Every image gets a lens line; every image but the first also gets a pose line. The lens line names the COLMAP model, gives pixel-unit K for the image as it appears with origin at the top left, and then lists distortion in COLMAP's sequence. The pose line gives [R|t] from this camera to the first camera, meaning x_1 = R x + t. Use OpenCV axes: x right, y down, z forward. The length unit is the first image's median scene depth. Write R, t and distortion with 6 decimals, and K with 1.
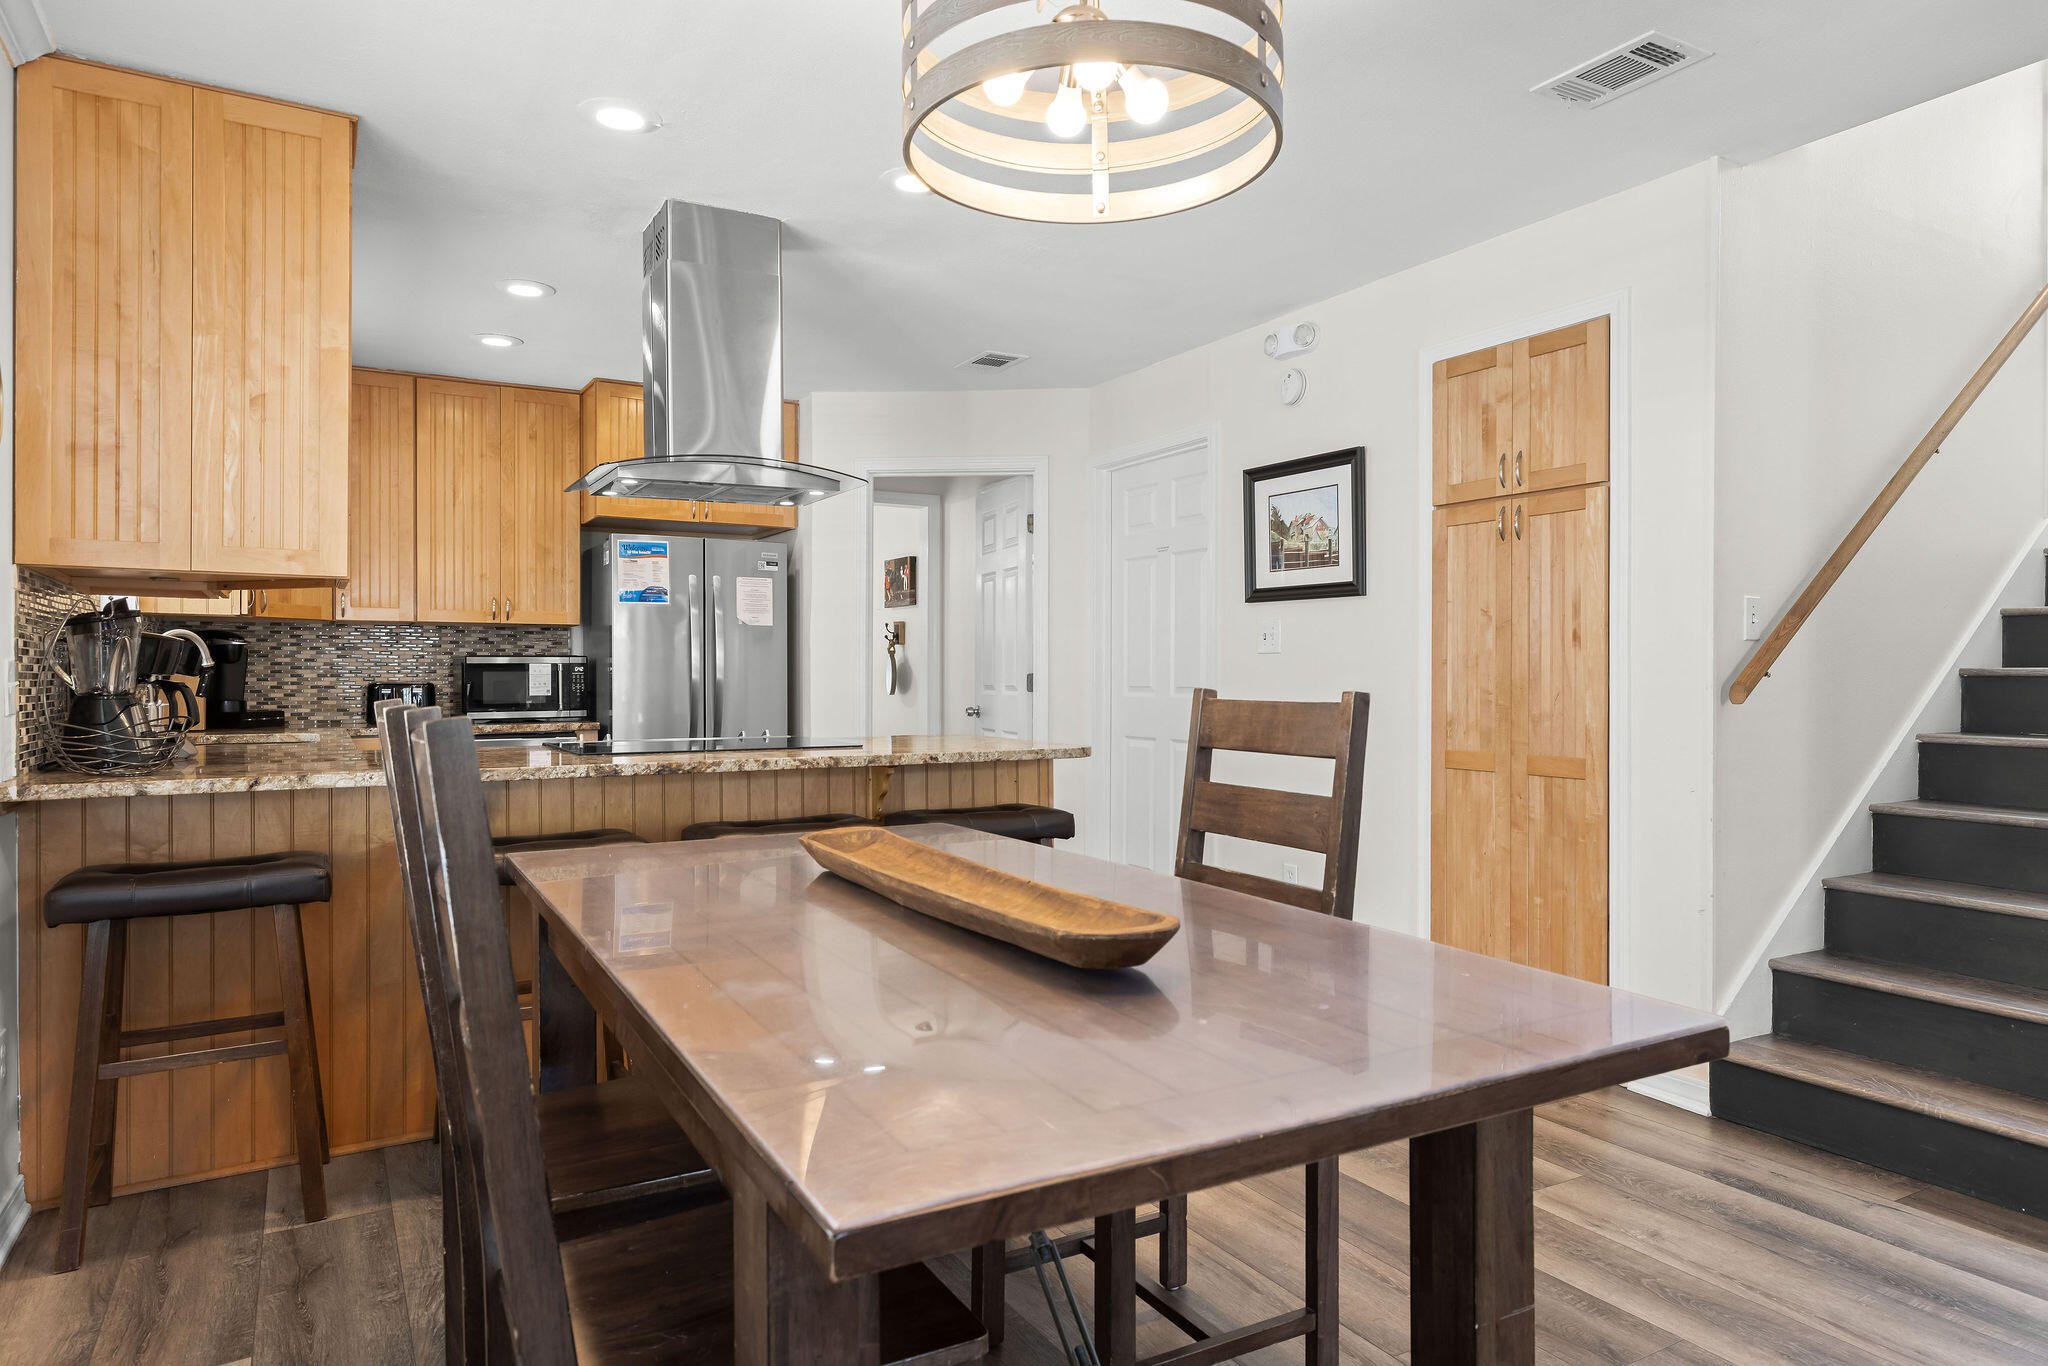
lens RADIAL K [[1242.5, 0, 1020.9], [0, 1242.5, 675.8], [0, 0, 1]] dist [0.004332, 0.002396]
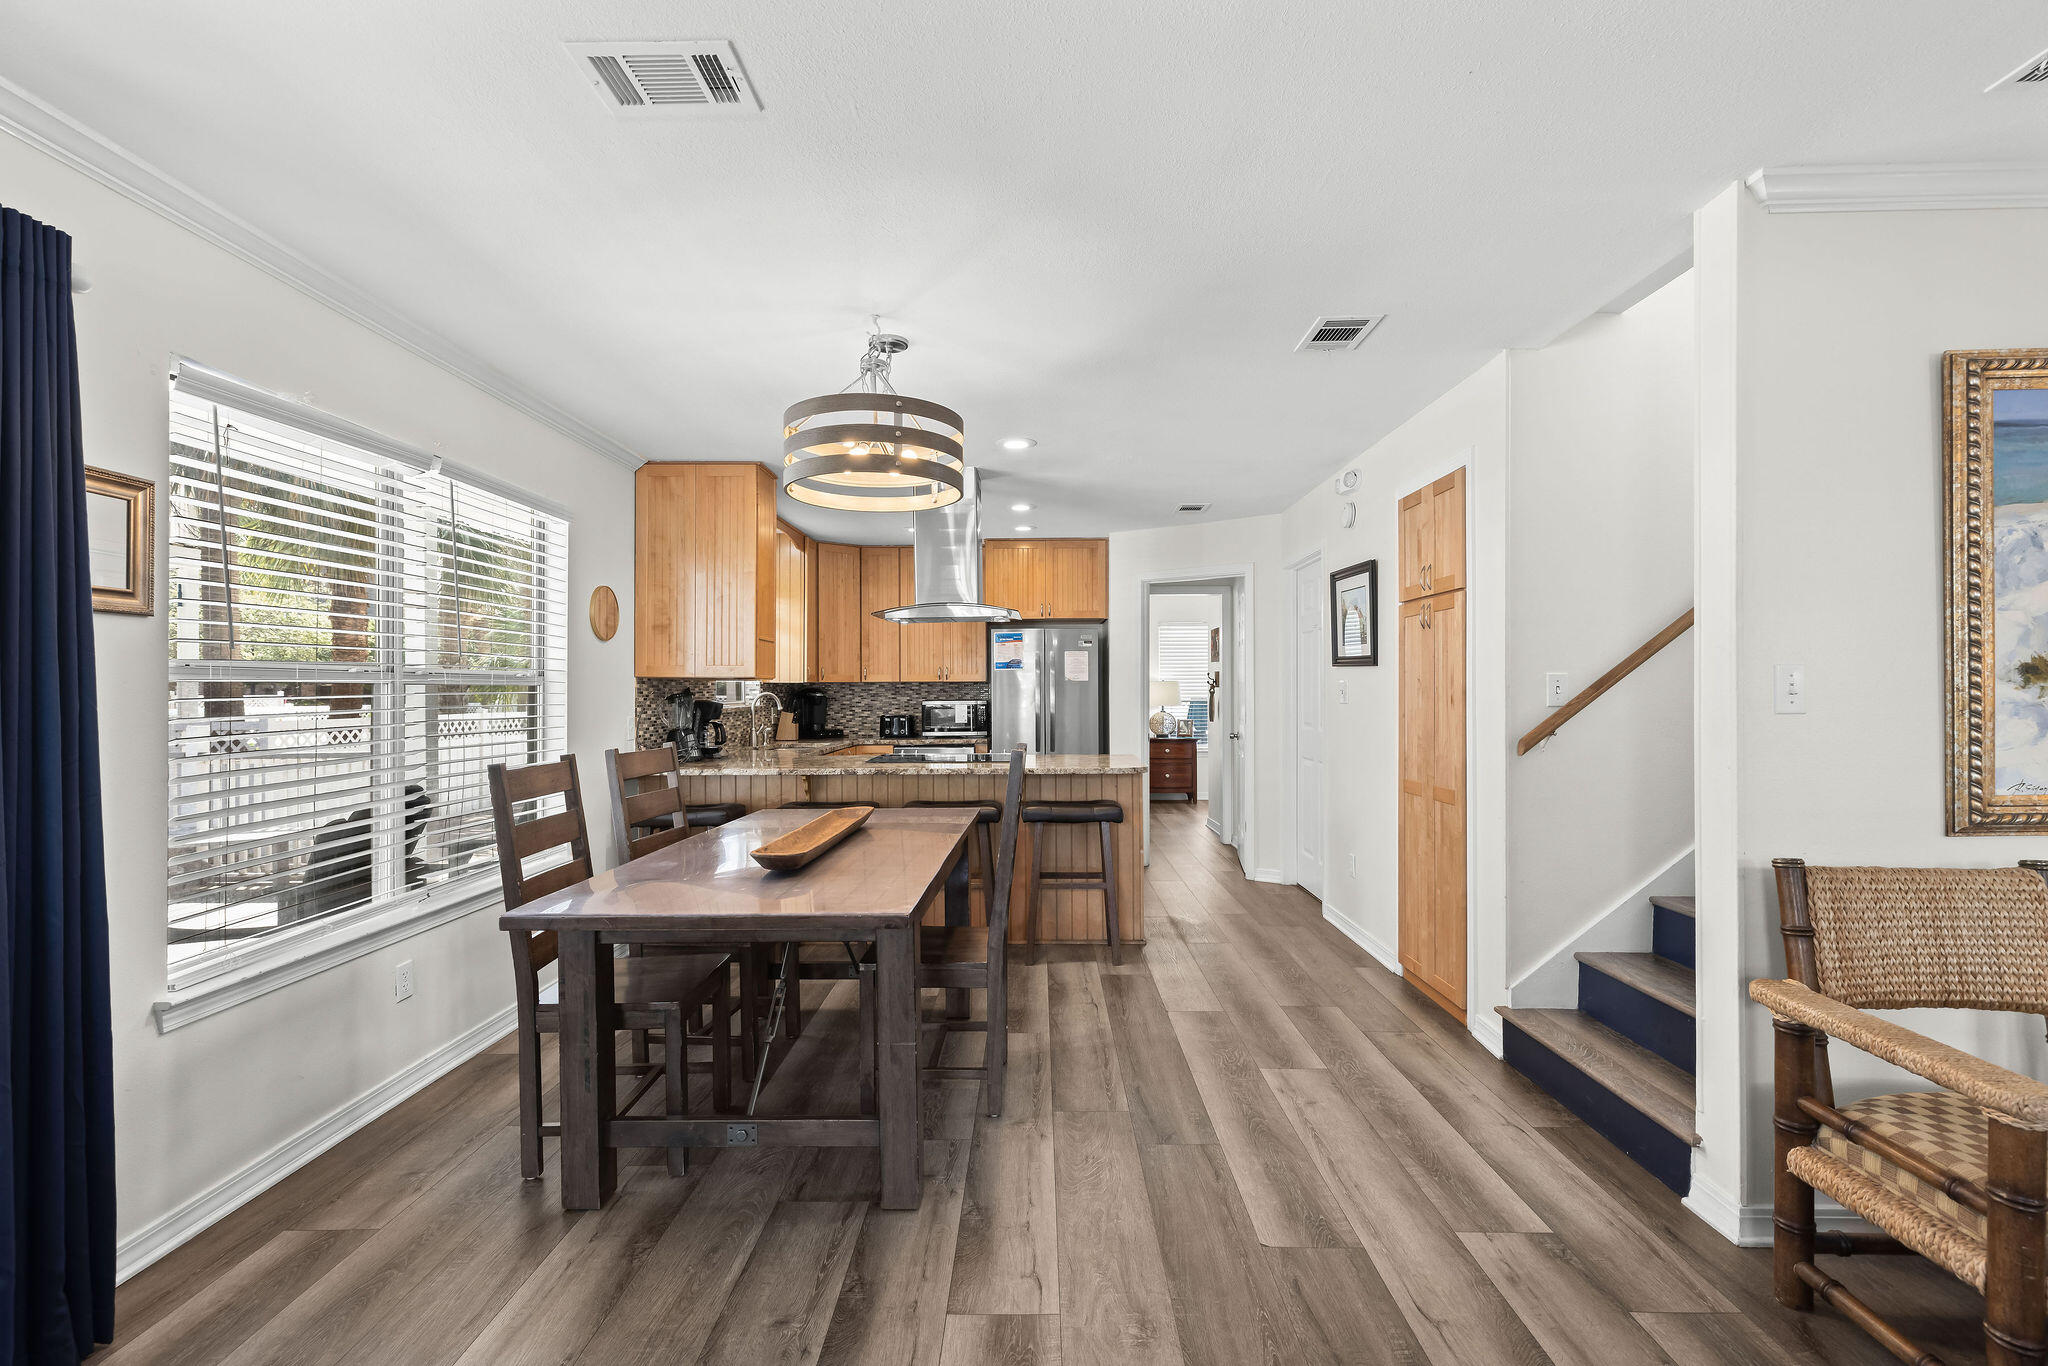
lens RADIAL K [[928.1, 0, 1024.8], [0, 928.1, 688.4], [0, 0, 1]] dist [0.005126, -0.000159]
pose [[0.860322, -0.005935, -0.509717, 0.531301], [0.004231, 0.999981, -0.004503, -0.039819], [0.509734, 0.001717, 0.860330, -0.111862]]
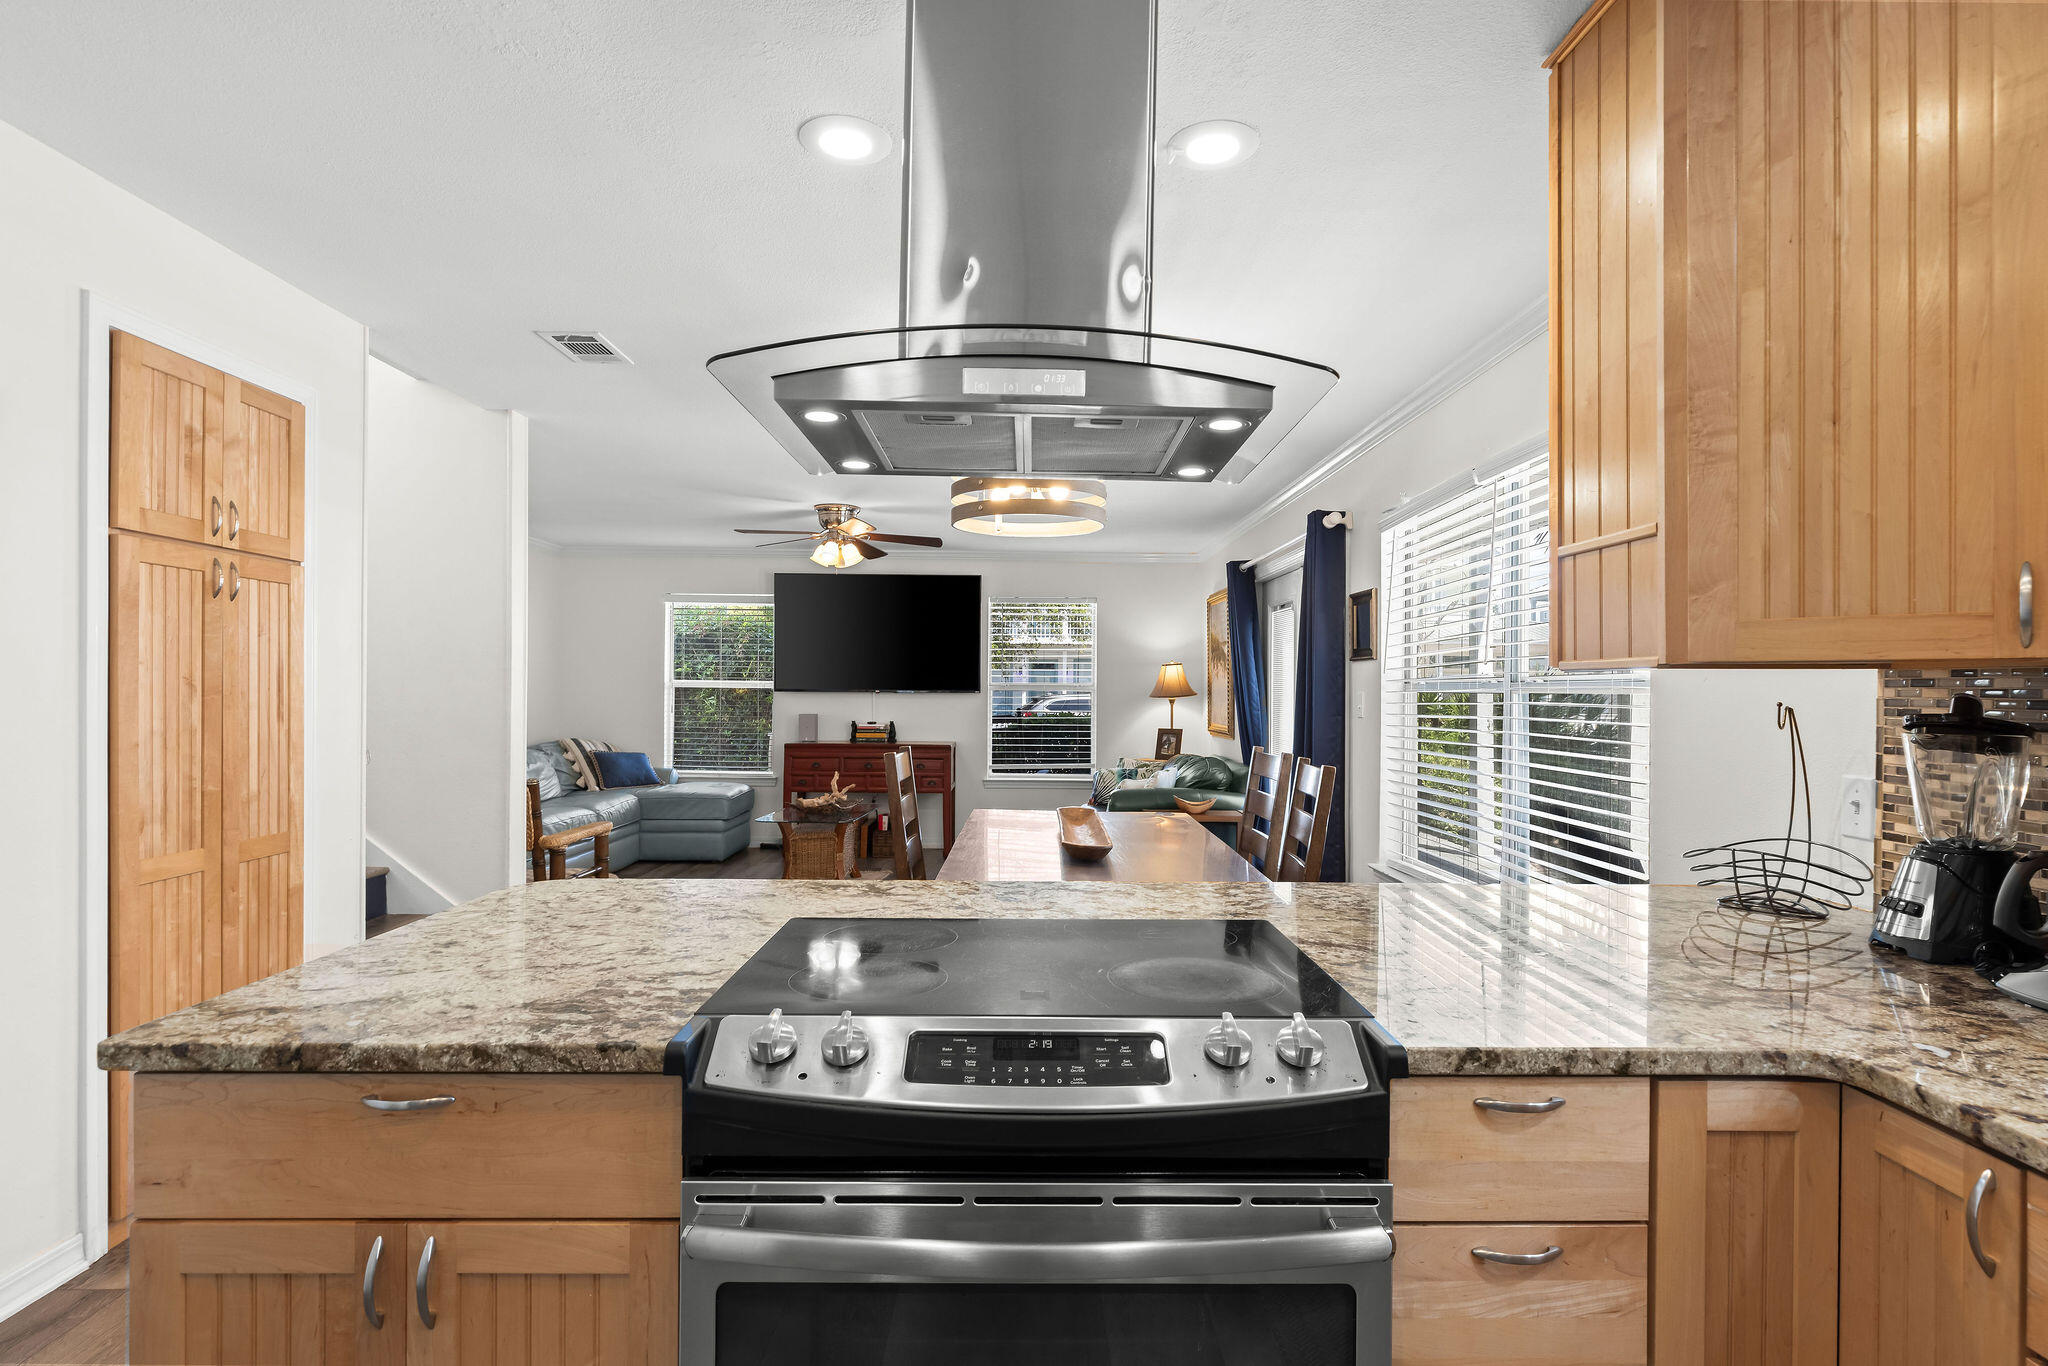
lens RADIAL K [[984.9, 0, 1014.3], [0, 984.9, 686.5], [0, 0, 1]] dist [-0.001692, 0.001337]
pose [[-0.870264, -0.004997, 0.492560, -0.424443], [-0.007607, 0.999966, -0.003295, -0.049729], [-0.492526, -0.006615, -0.870272, 1.316614]]
